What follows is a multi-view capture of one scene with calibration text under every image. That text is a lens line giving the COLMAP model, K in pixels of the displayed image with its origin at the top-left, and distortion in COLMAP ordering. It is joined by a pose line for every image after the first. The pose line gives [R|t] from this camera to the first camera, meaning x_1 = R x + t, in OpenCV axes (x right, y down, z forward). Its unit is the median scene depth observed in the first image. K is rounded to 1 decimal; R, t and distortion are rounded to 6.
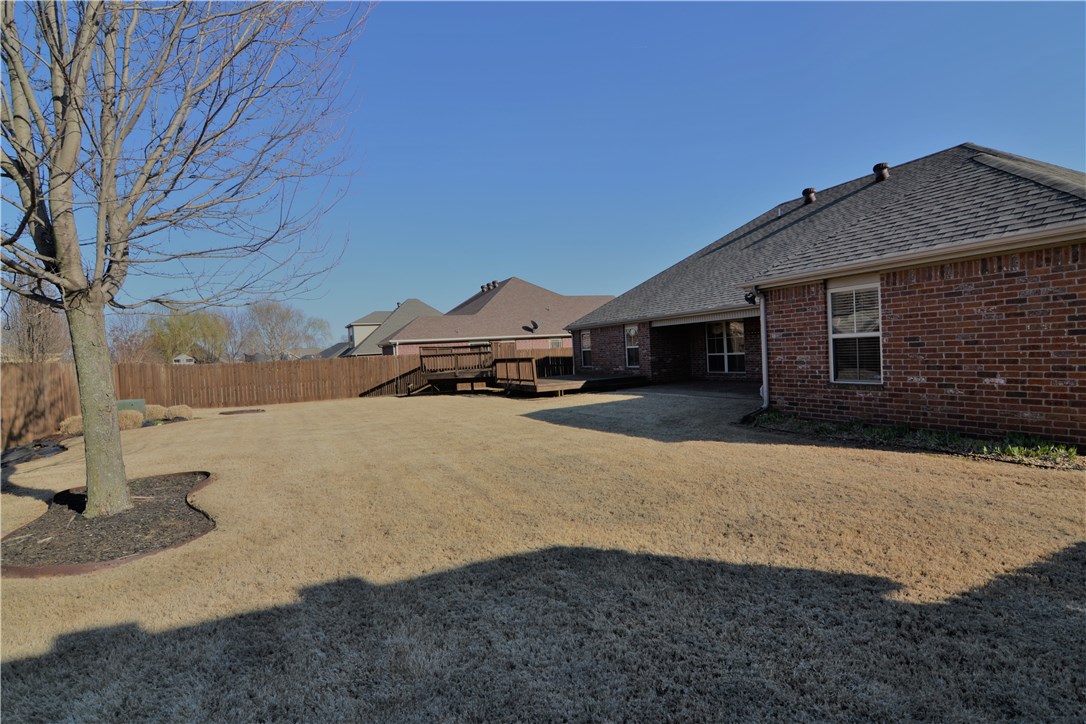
lens RADIAL K [[536.3, 0, 533.4], [0, 536.3, 367.1], [0, 0, 1]] dist [0.001504, -0.014565]
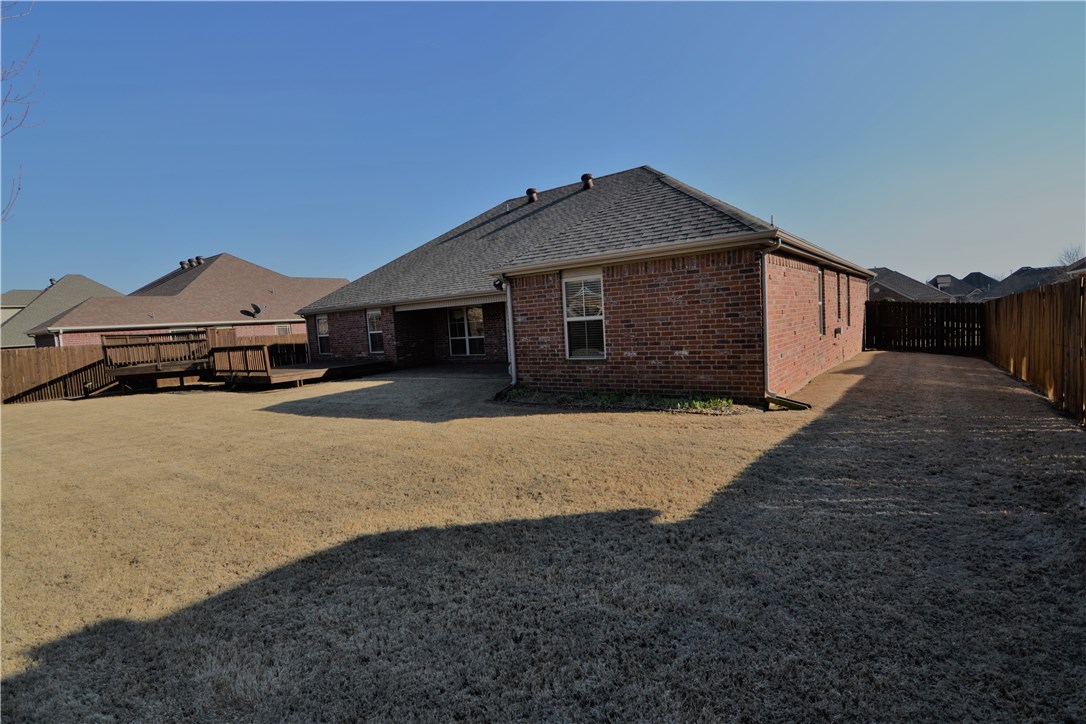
lens RADIAL K [[536.3, 0, 533.4], [0, 536.3, 367.1], [0, 0, 1]] dist [0.001504, -0.014565]
pose [[0.880298, -0.041606, 0.472593, -0.052991], [0.029369, 0.999016, 0.033244, 0.004312], [-0.473511, -0.015385, 0.880653, 0.007477]]
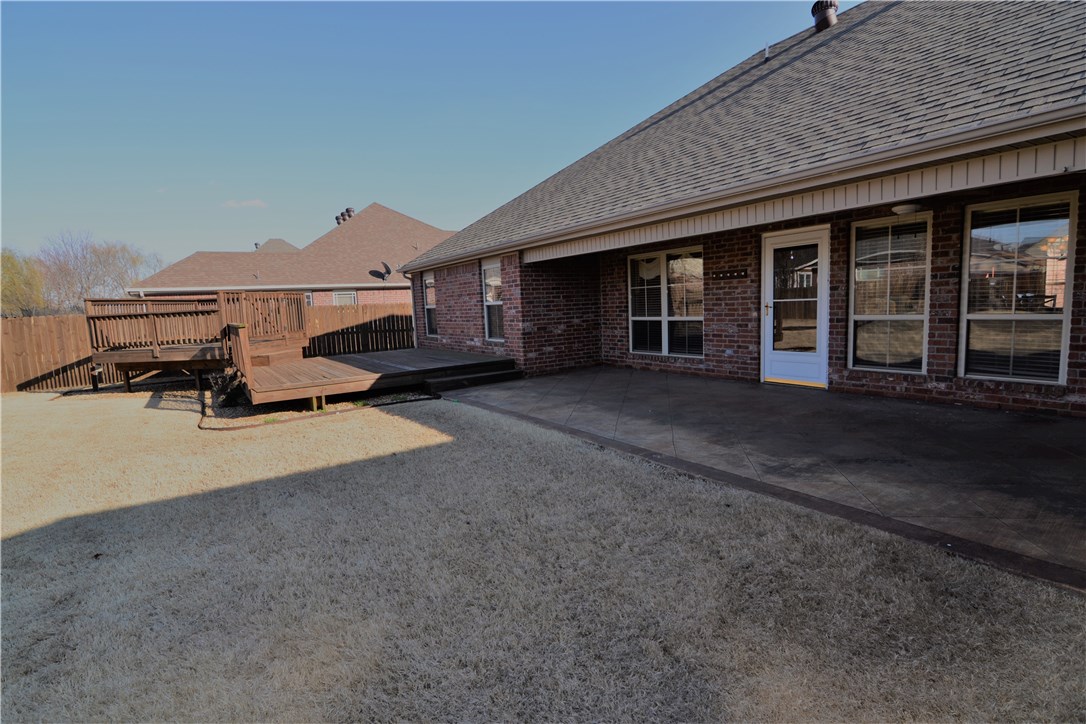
lens RADIAL K [[536.3, 0, 533.4], [0, 536.3, 367.1], [0, 0, 1]] dist [0.001504, -0.014565]
pose [[0.991999, -0.006026, 0.126100, 0.313025], [-0.004497, 0.996539, 0.083001, -0.037109], [-0.126164, -0.082904, 0.988539, 0.934317]]
